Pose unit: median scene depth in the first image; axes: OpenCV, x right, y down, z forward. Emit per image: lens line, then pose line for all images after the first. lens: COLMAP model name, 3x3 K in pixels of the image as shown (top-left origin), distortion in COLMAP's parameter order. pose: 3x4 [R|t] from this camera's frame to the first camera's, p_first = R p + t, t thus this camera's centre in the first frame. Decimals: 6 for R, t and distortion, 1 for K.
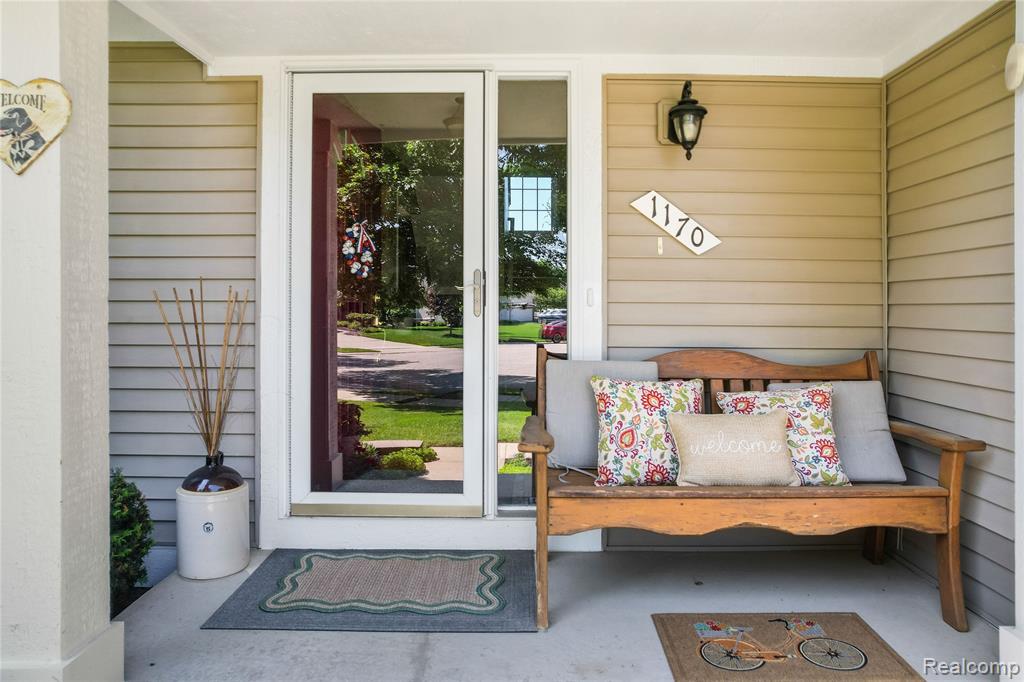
lens RADIAL K [[713.1, 0, 581.1], [0, 713.1, 322.7], [0, 0, 1]] dist [-0.027787, 0.008855]
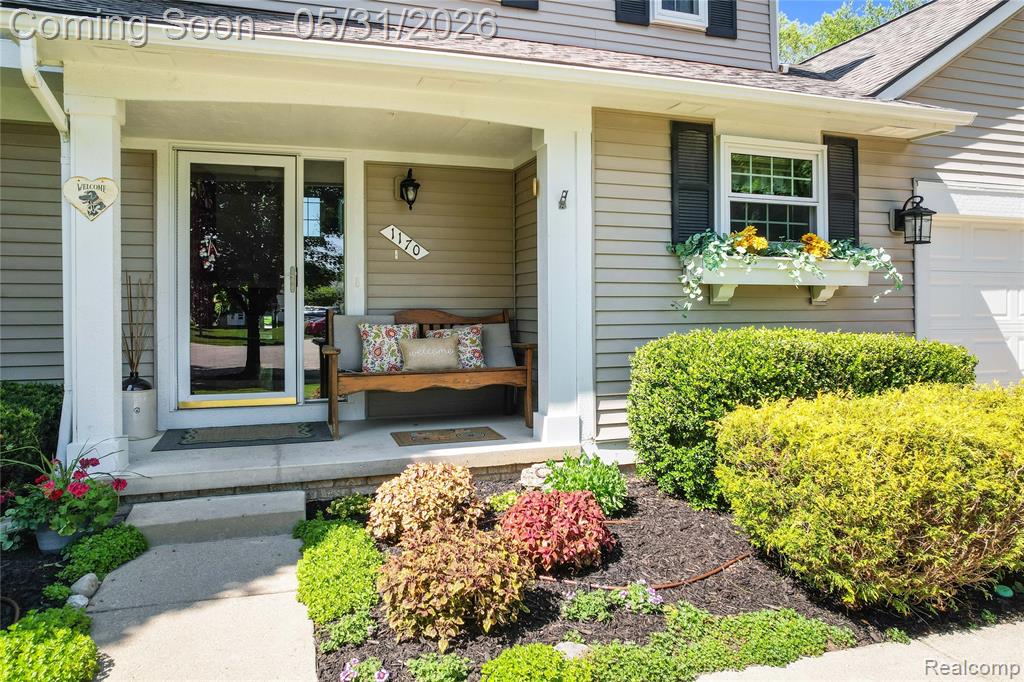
lens RADIAL K [[713.1, 0, 550.7], [0, 713.1, 290.9], [0, 0, 1]] dist [-0.027787, 0.008855]
pose [[0.959393, -0.002527, 0.282063, -0.028447], [0.015555, 0.998912, -0.043957, 0.078945], [-0.281645, 0.046559, 0.958388, -0.932456]]
